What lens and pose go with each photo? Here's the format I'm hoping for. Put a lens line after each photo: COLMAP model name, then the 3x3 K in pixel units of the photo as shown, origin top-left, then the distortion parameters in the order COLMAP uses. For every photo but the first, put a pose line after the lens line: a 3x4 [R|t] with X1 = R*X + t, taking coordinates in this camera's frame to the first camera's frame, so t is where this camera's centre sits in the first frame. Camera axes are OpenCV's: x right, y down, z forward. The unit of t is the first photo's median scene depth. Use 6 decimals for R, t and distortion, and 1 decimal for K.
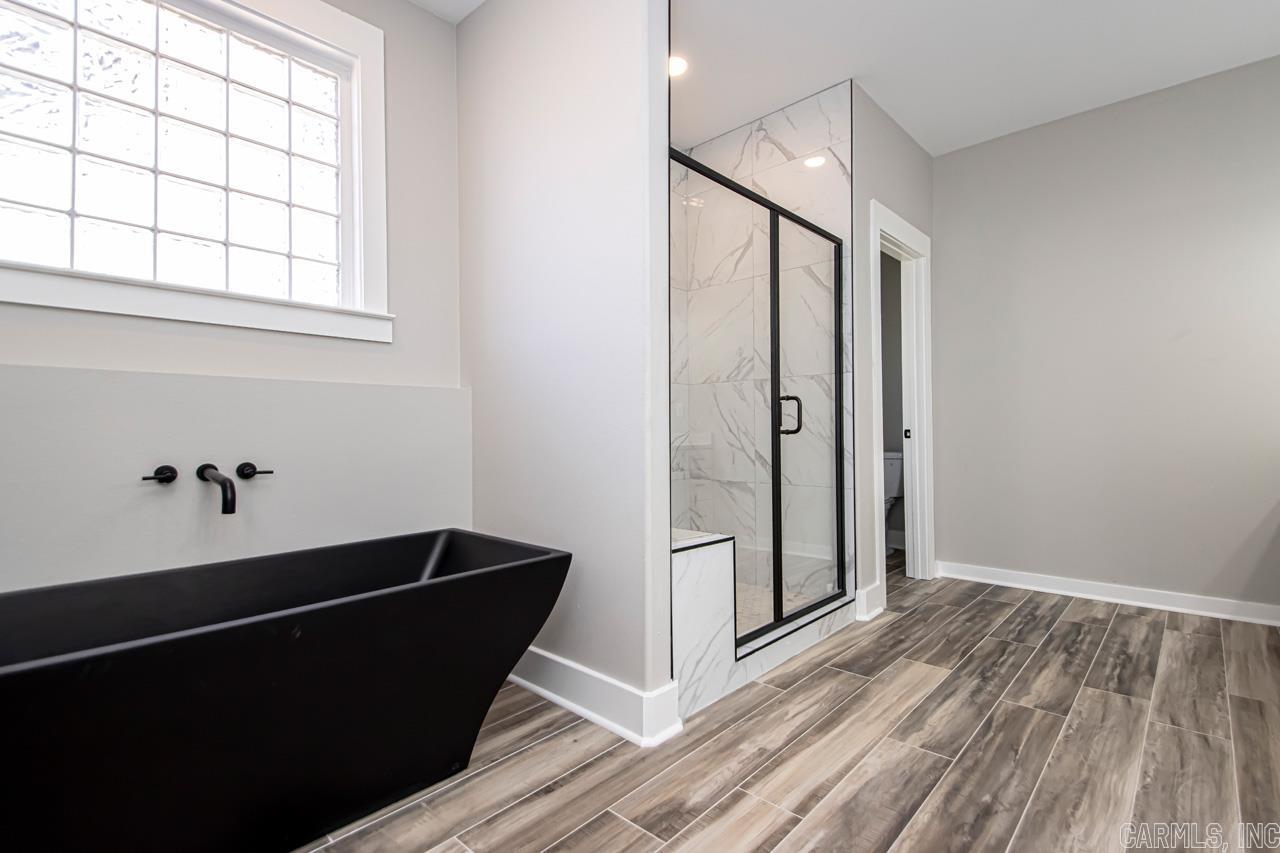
lens RADIAL K [[595.9, 0, 645.3], [0, 595.9, 427.5], [0, 0, 1]] dist [0.014636, -0.016359]
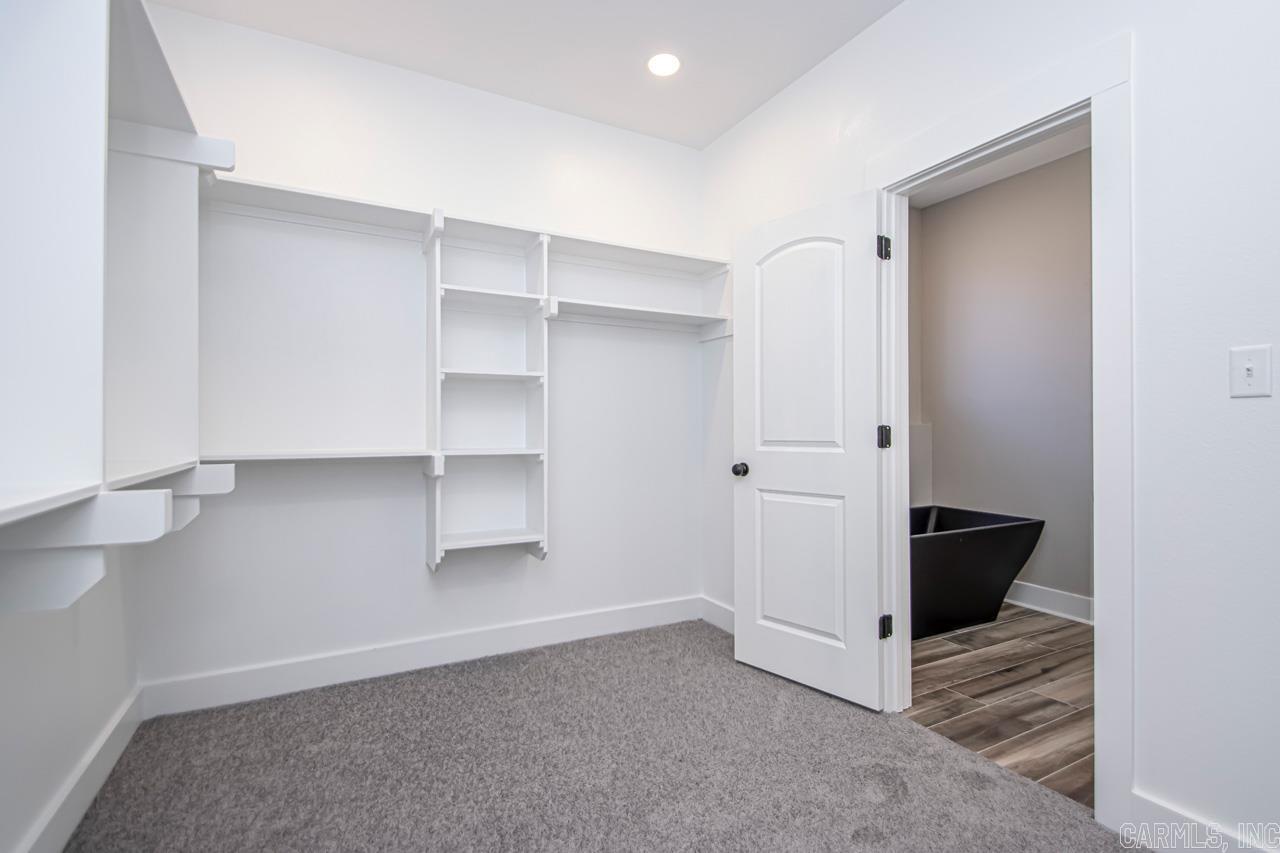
lens RADIAL K [[593.3, 0, 632.4], [0, 593.3, 429.5], [0, 0, 1]] dist [0.014716, -0.015713]
pose [[0.940352, 0.014154, -0.339910, -0.740853], [-0.012462, 0.999897, 0.007159, -0.077961], [0.339976, -0.002496, 0.940431, -1.260071]]
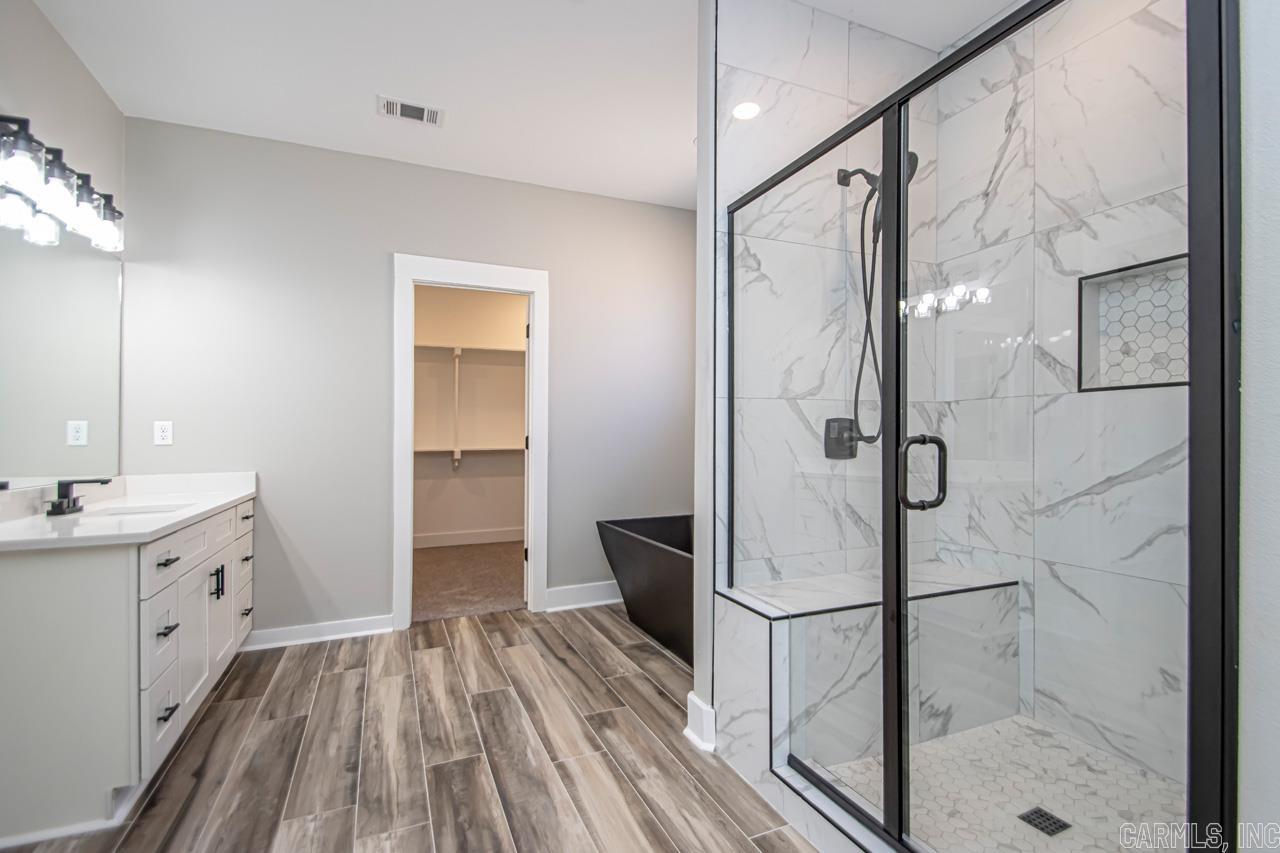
lens RADIAL K [[595.9, 0, 645.3], [0, 595.9, 427.5], [0, 0, 1]] dist [0.014636, -0.016359]
pose [[-0.398048, 0.002527, -0.917361, 1.168478], [0.013949, 0.999897, -0.003298, -0.089073], [0.917258, -0.014109, -0.398043, 1.425028]]
